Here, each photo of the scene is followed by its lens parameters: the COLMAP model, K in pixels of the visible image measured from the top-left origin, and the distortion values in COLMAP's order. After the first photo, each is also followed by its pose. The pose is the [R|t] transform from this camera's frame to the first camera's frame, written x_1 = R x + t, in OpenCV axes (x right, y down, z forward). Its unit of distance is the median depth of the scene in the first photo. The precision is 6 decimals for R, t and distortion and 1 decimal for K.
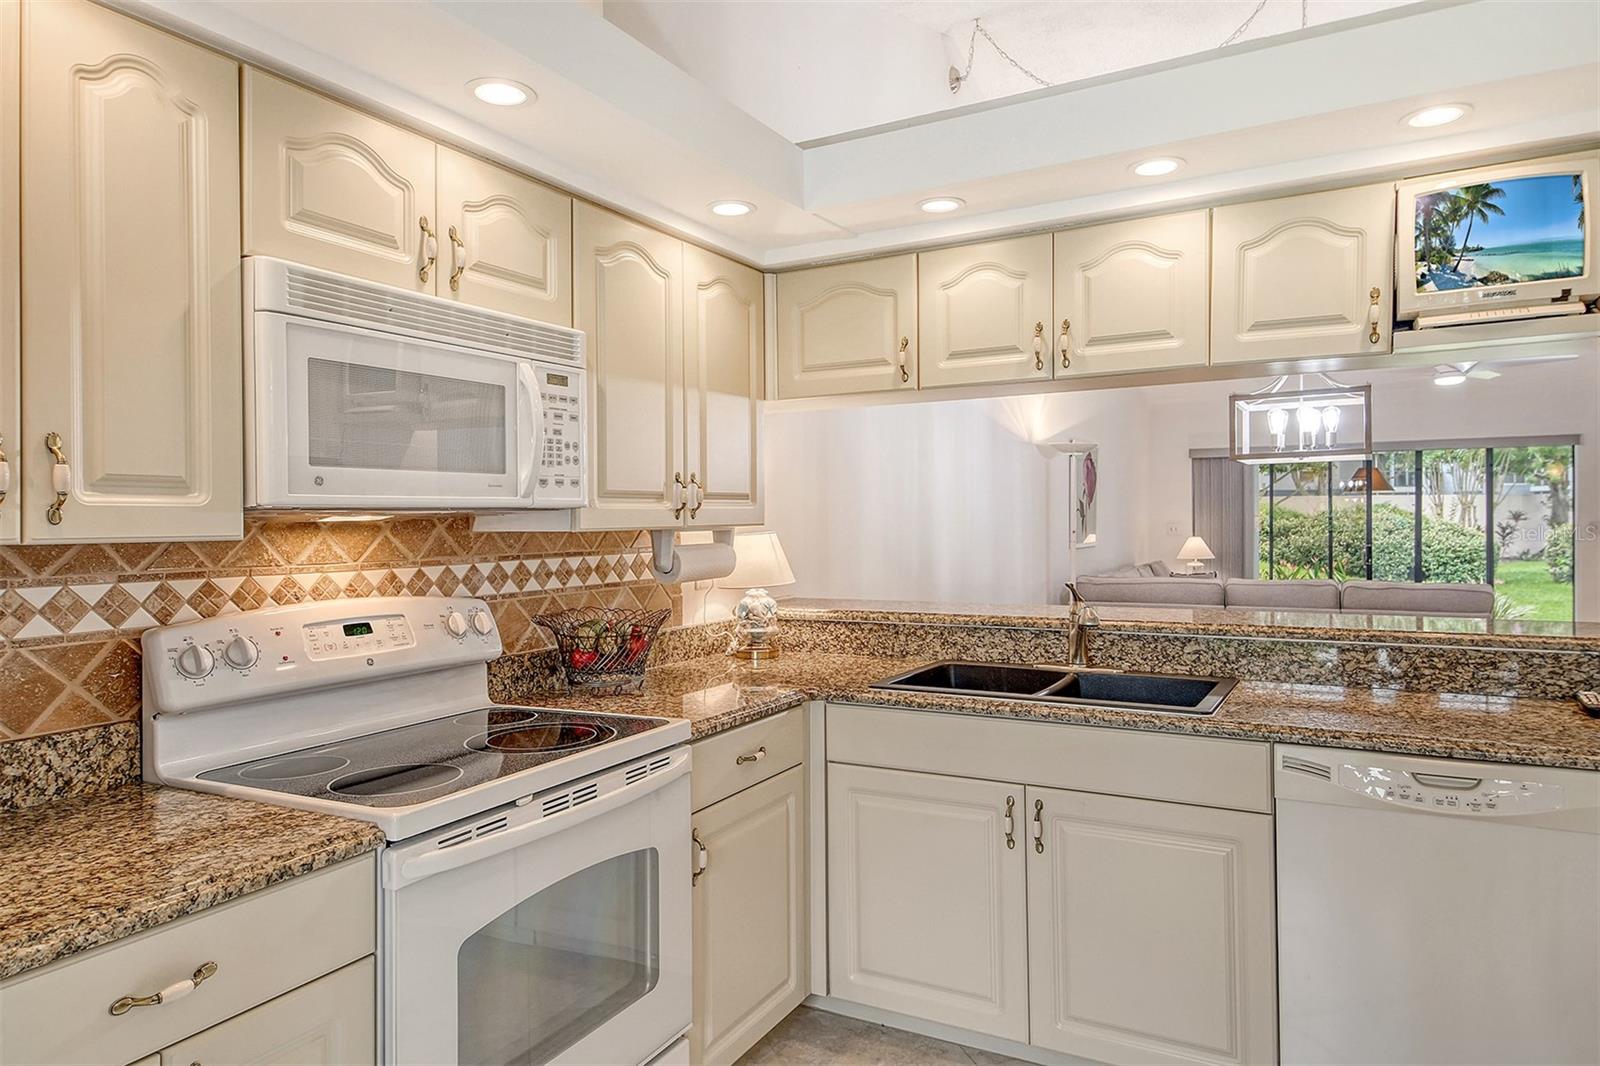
lens RADIAL K [[1022.2, 0, 839.6], [0, 1022.2, 519.8], [0, 0, 1]] dist [0.097834, -0.066756]
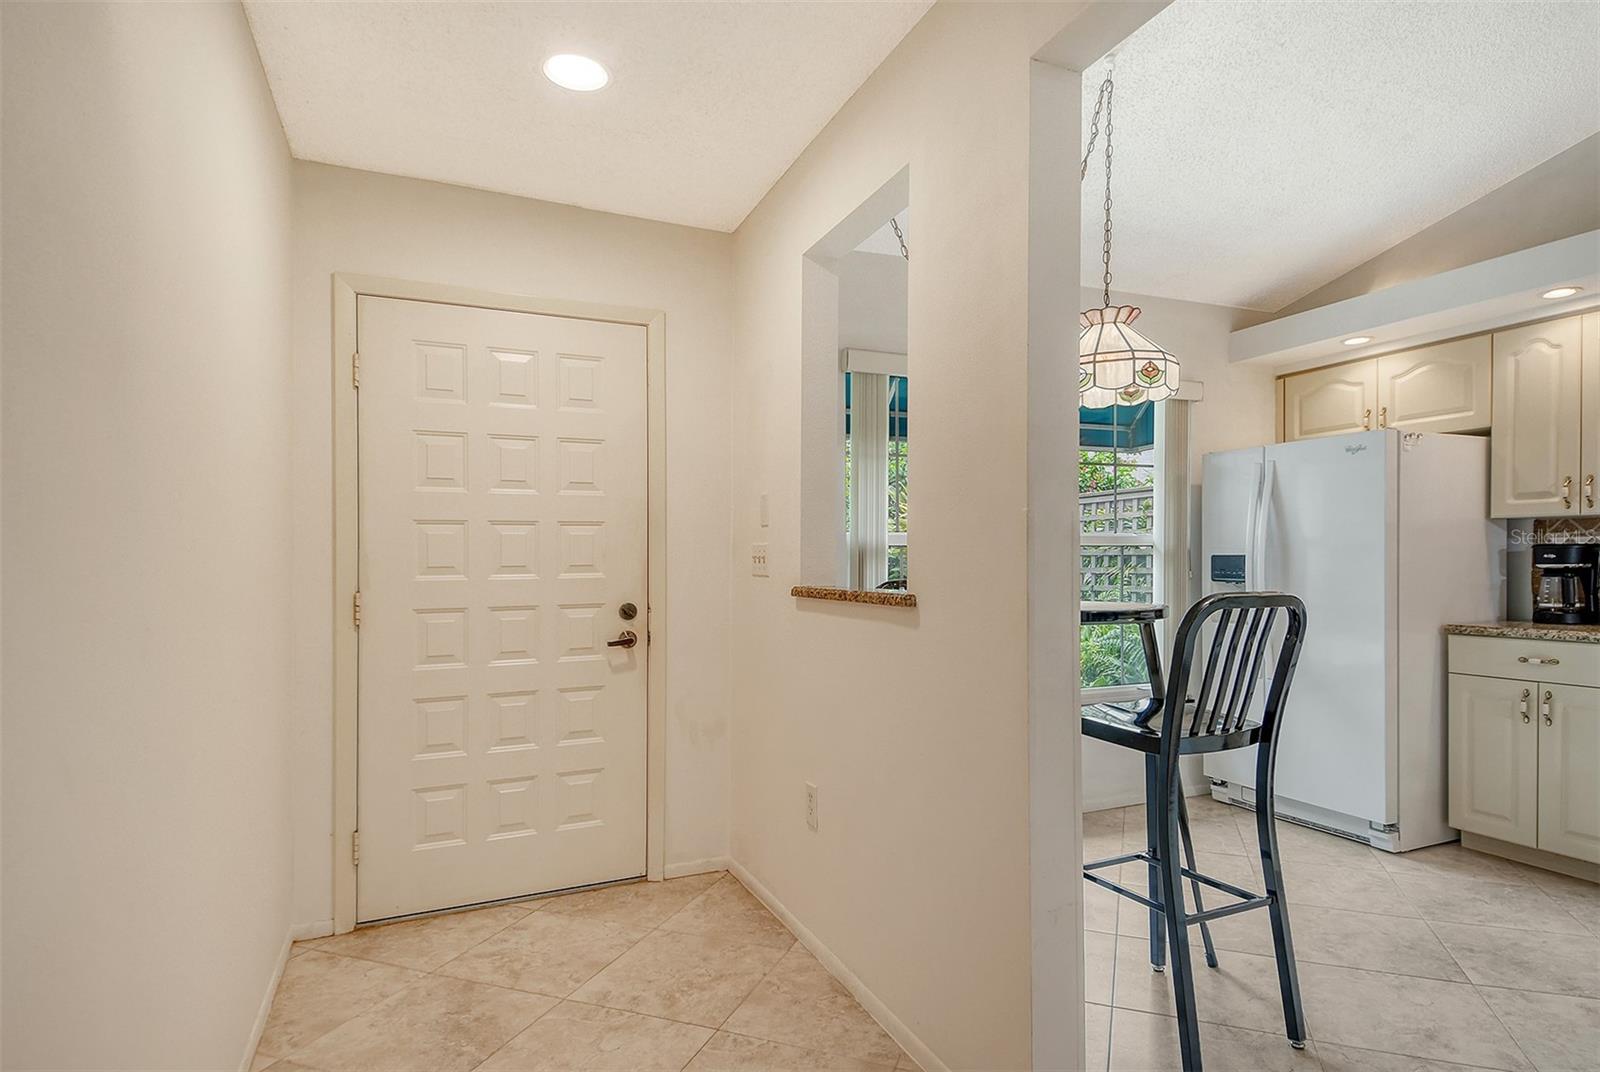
lens RADIAL K [[849.8, 0, 836.5], [0, 849.8, 563.0], [0, 0, 1]] dist [0.044156, 0.000080]
pose [[-0.615726, 0.022393, -0.787642, 1.241807], [0.011897, 0.999746, 0.019123, 0.044383], [0.787871, 0.002404, -0.615836, 0.467364]]
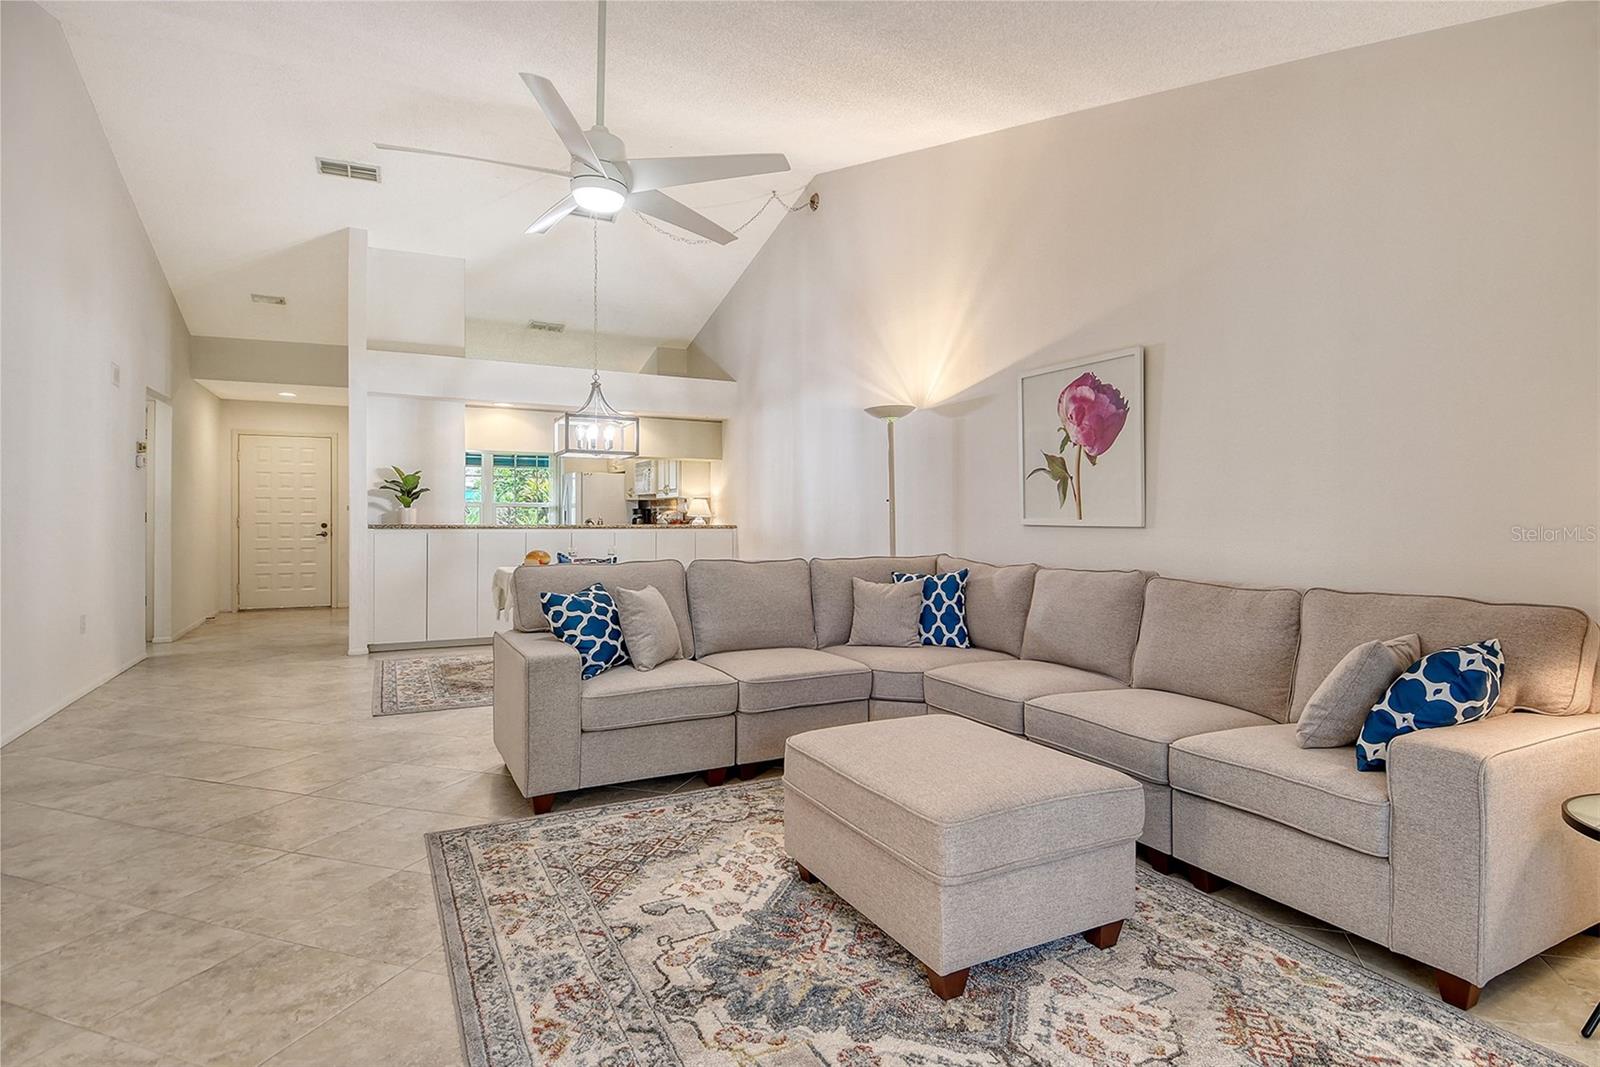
lens RADIAL K [[835.7, 0, 819.6], [0, 835.7, 520.3], [0, 0, 1]] dist [0.051680, -0.054383]
pose [[-0.584274, 0.012067, -0.811467, 2.292292], [-0.001296, 0.999874, 0.015802, 0.046506], [0.811556, 0.010284, -0.584185, 3.578906]]
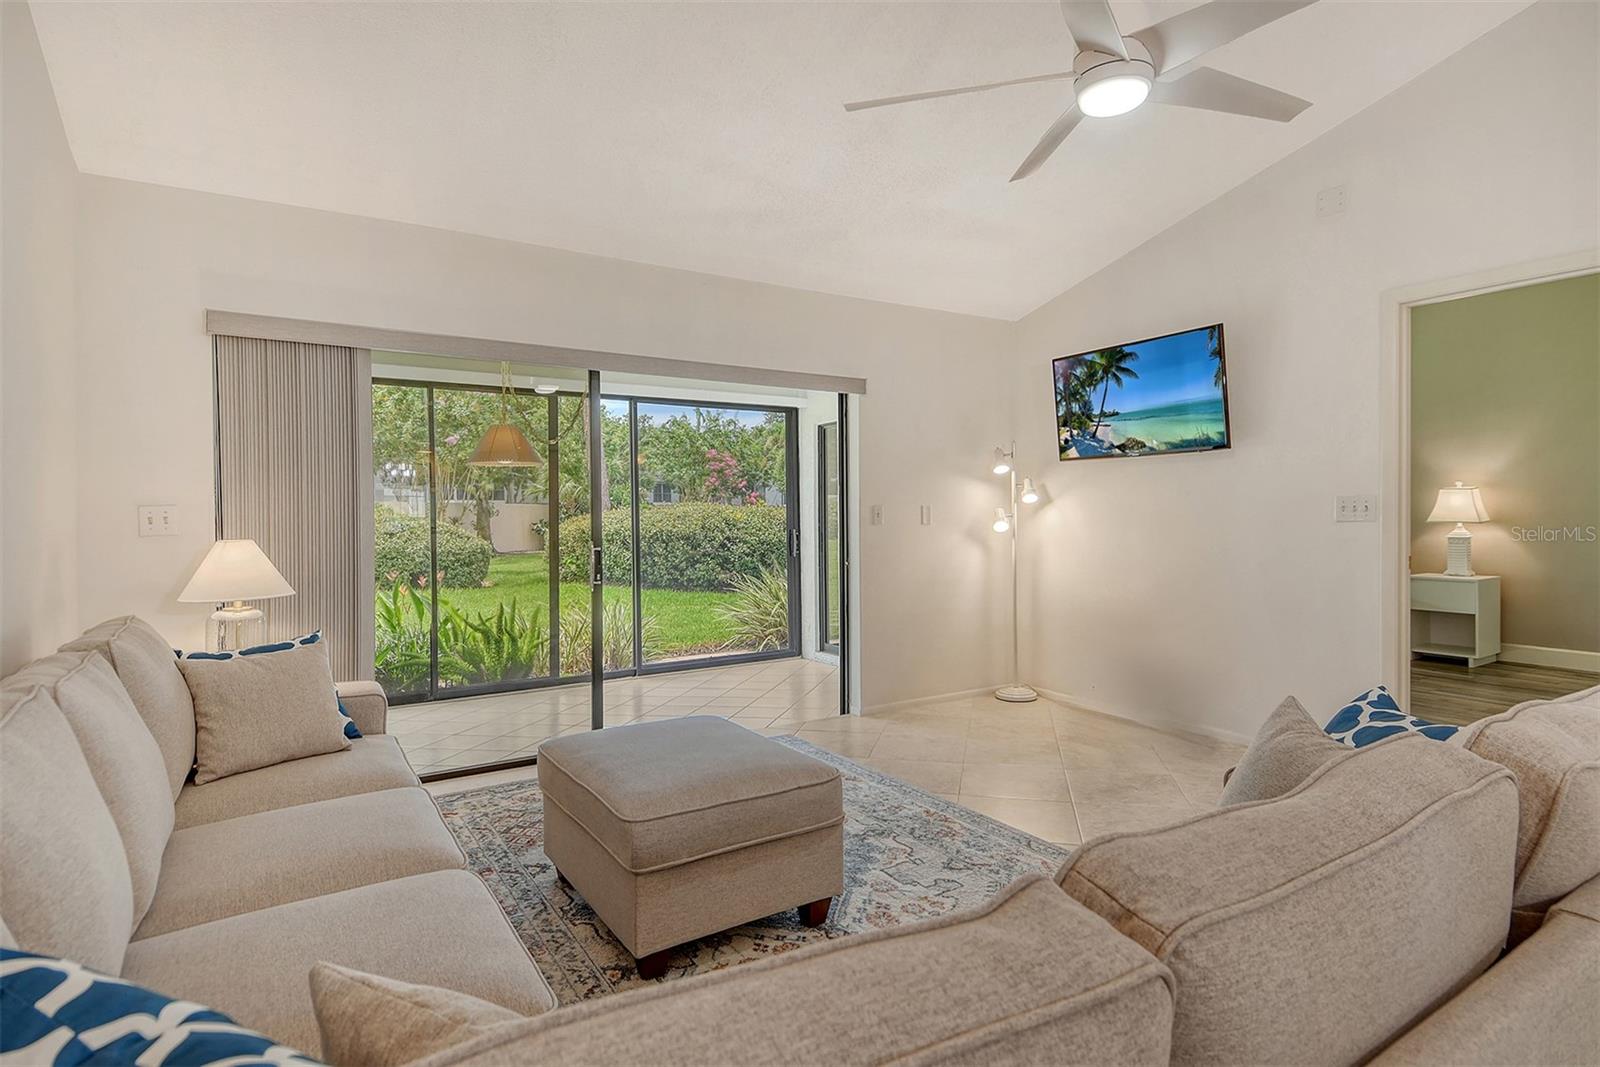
lens RADIAL K [[835.7, 0, 819.6], [0, 835.7, 520.3], [0, 0, 1]] dist [0.051680, -0.054383]
pose [[0.505536, 0.002234, 0.862803, 0.718425], [0.007041, 0.999953, -0.006715, 0.049967], [-0.862777, 0.009469, 0.505496, 2.529440]]
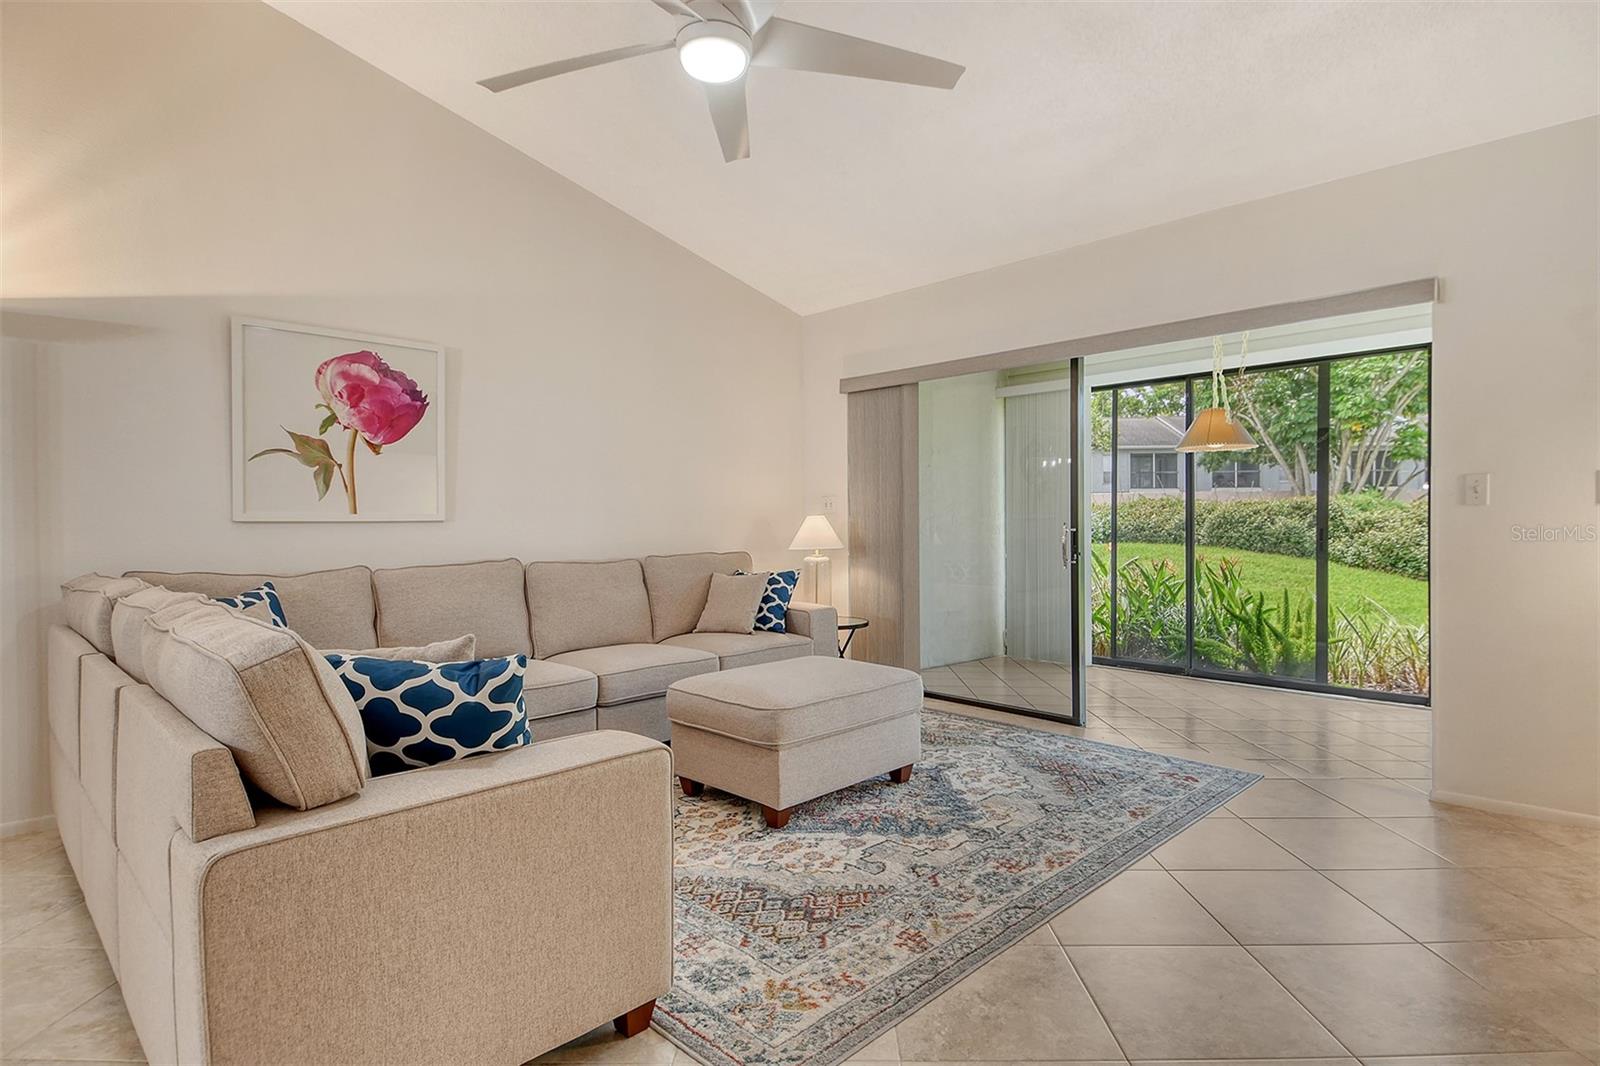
lens RADIAL K [[838.7, 0, 826.8], [0, 838.7, 525.4], [0, 0, 1]] dist [0.032035, -0.000298]
pose [[0.952902, 0.008044, -0.303171, 1.905372], [-0.006340, 0.999958, 0.006605, 0.074409], [0.303212, -0.004372, 0.952913, 1.961097]]
